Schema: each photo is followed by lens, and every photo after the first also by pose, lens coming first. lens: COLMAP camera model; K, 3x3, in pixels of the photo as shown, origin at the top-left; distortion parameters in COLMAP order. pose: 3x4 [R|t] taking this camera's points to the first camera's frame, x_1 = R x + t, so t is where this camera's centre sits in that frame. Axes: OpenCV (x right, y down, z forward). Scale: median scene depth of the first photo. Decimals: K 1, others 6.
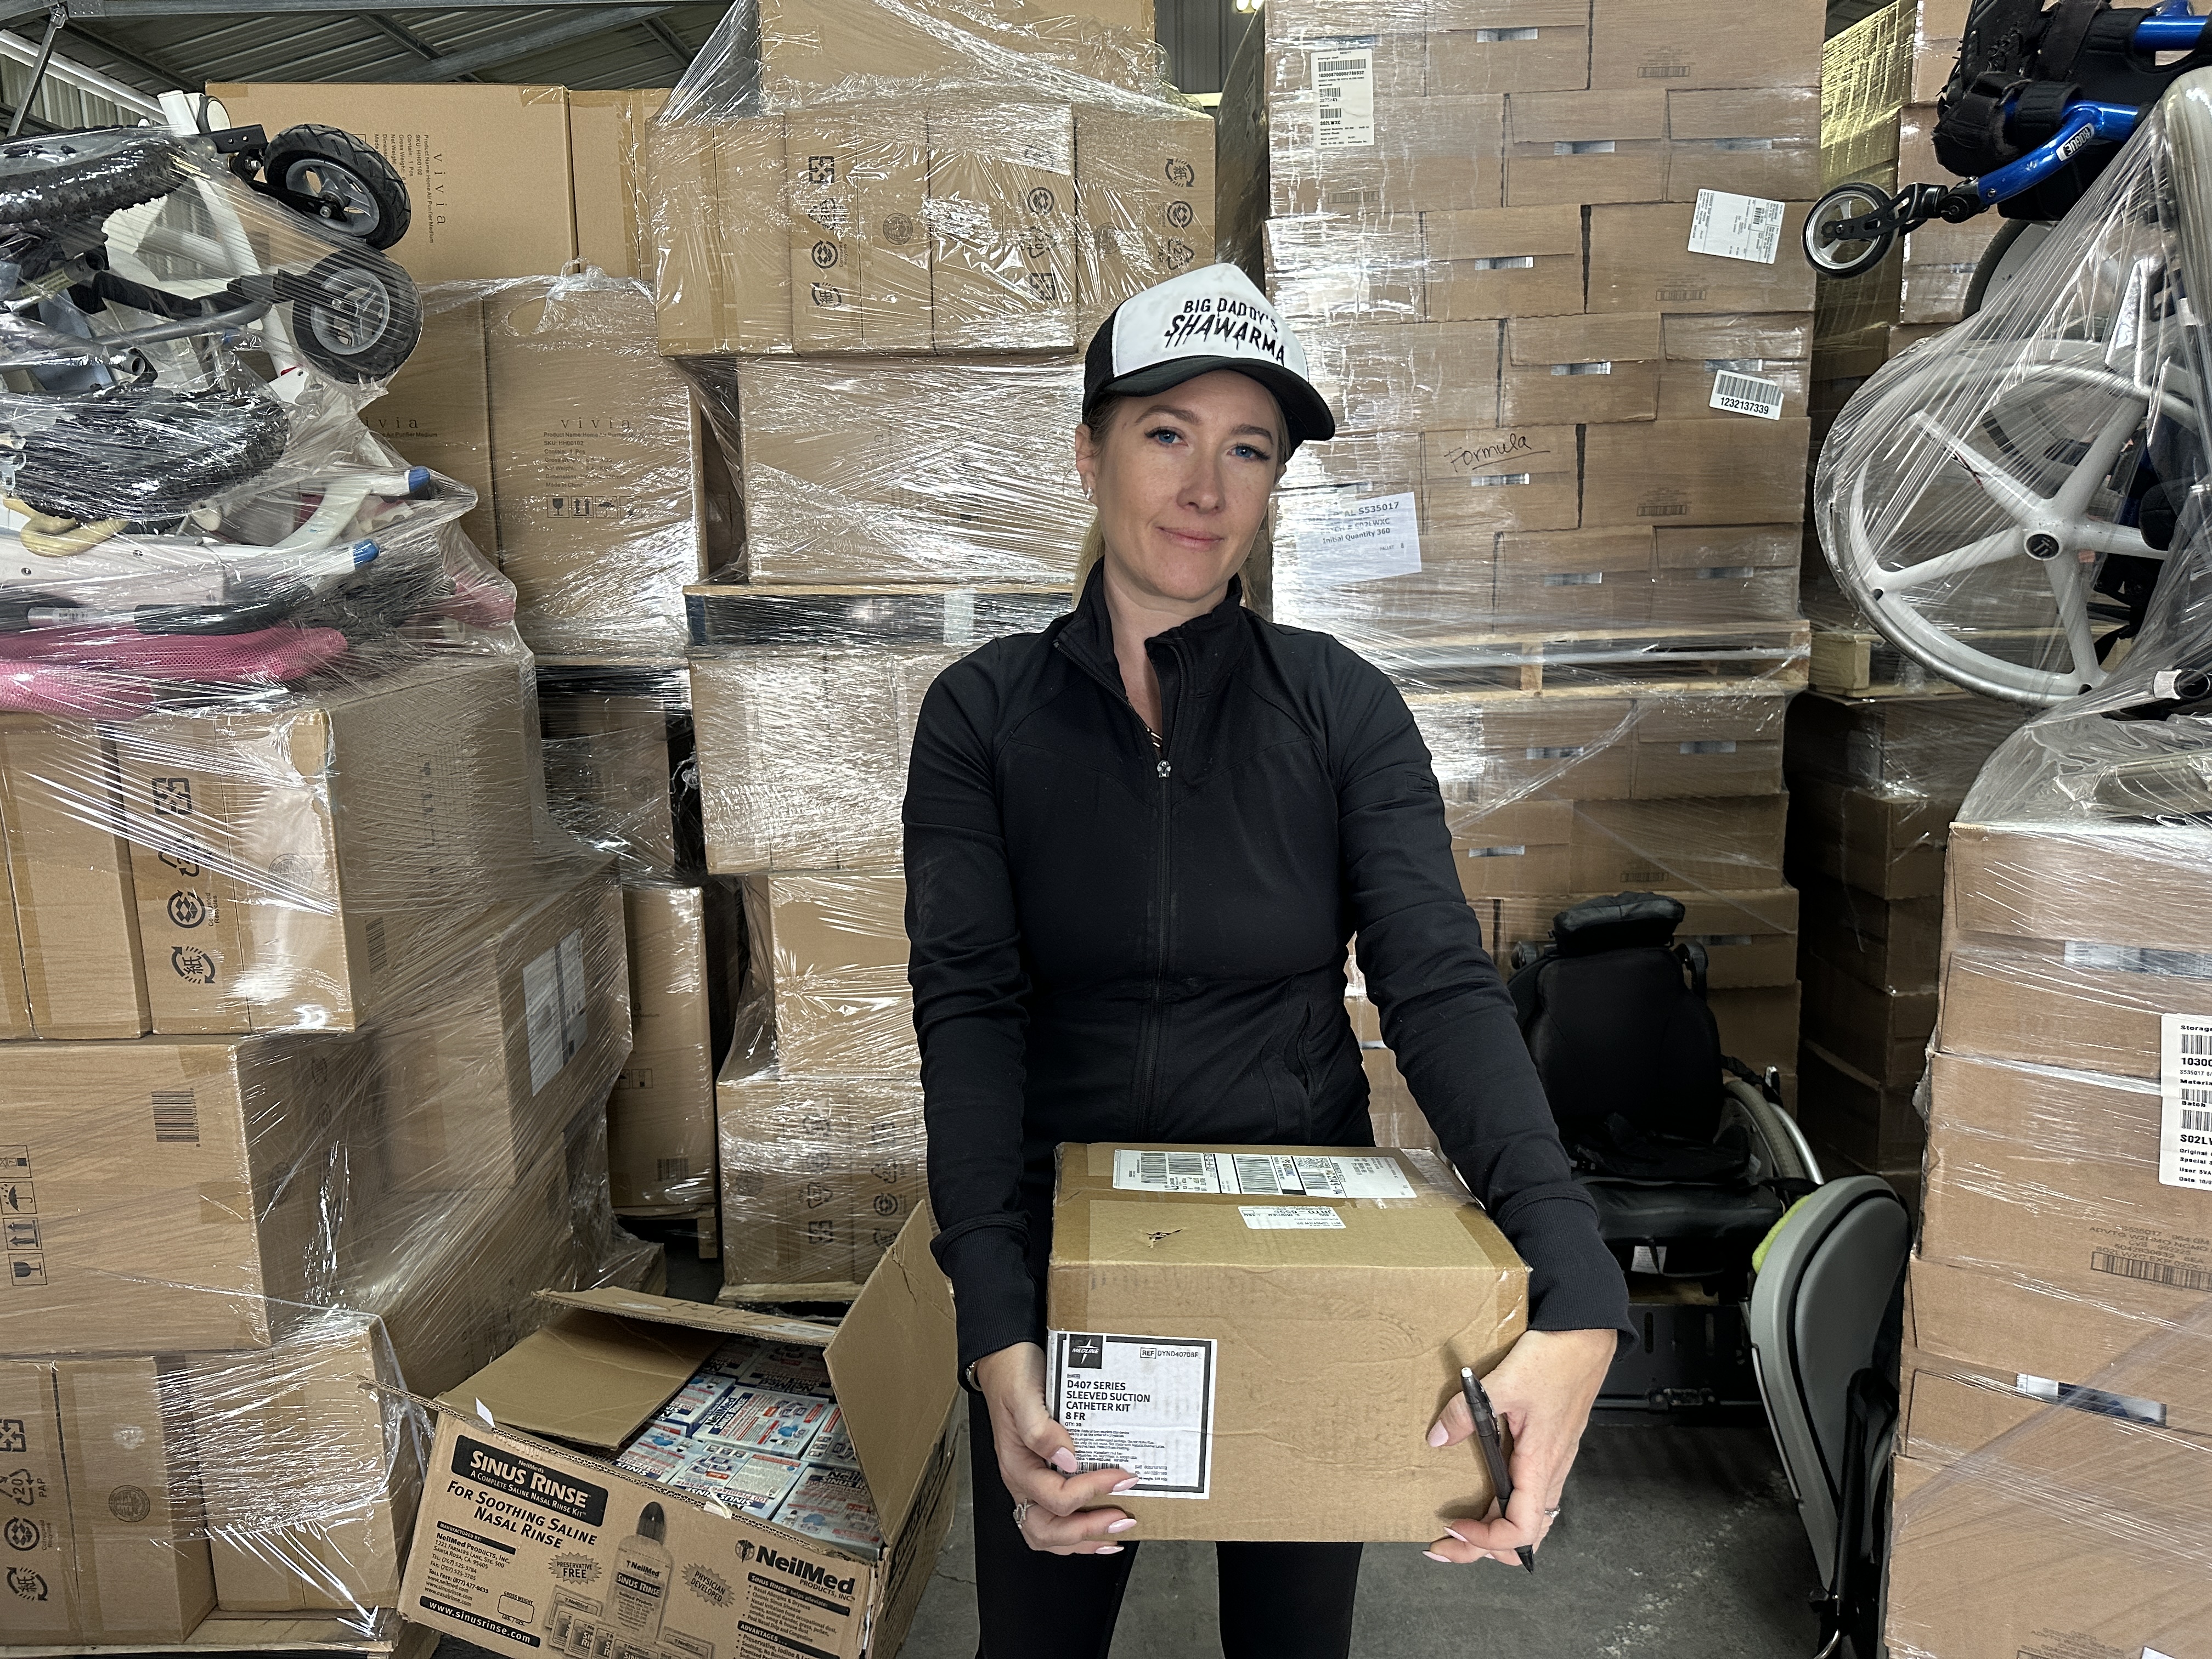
lens RADIAL K [[1563.7, 0, 1111.8], [0, 1563.7, 822.7], [0, 0, 1]] dist [0.004174, 0.001396]
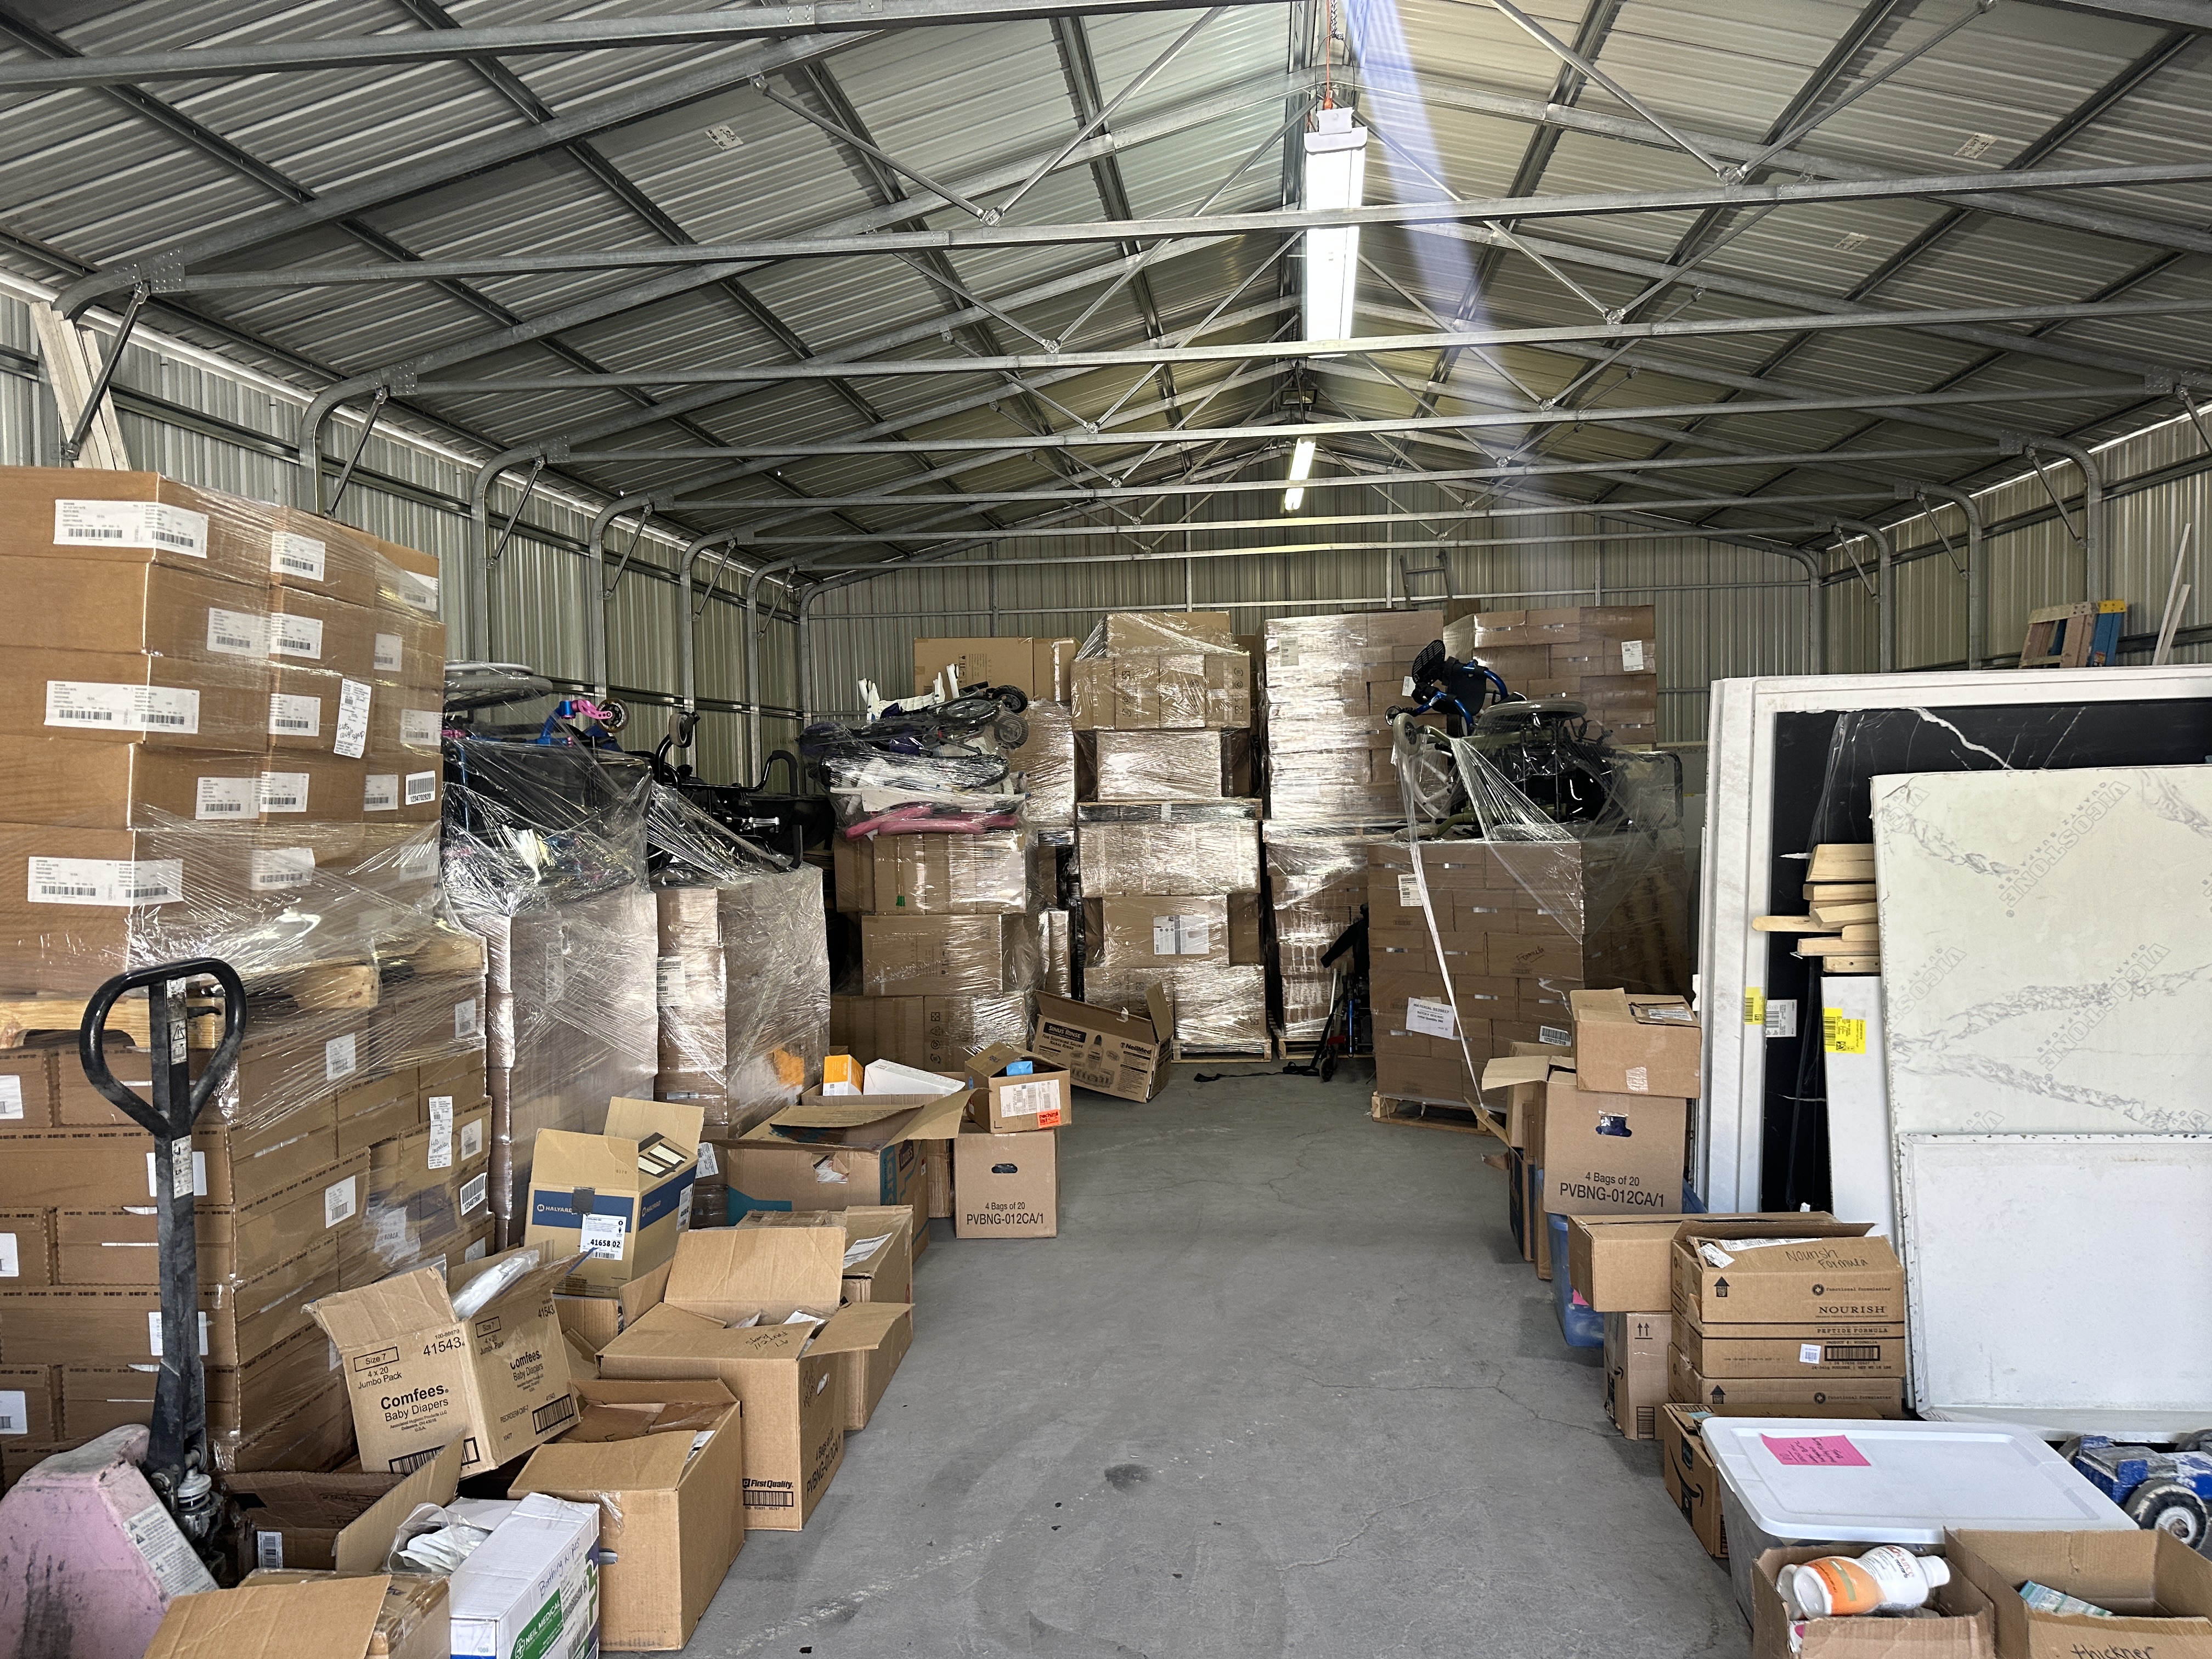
lens RADIAL K [[1563.7, 0, 1108.5], [0, 1563.7, 837.2], [0, 0, 1]] dist [0.004174, 0.001396]
pose [[0.996973, -0.007739, -0.077357, 0.026895], [-0.002435, 0.991437, -0.130566, 0.343189], [0.077705, 0.130359, 0.988417, -2.184183]]
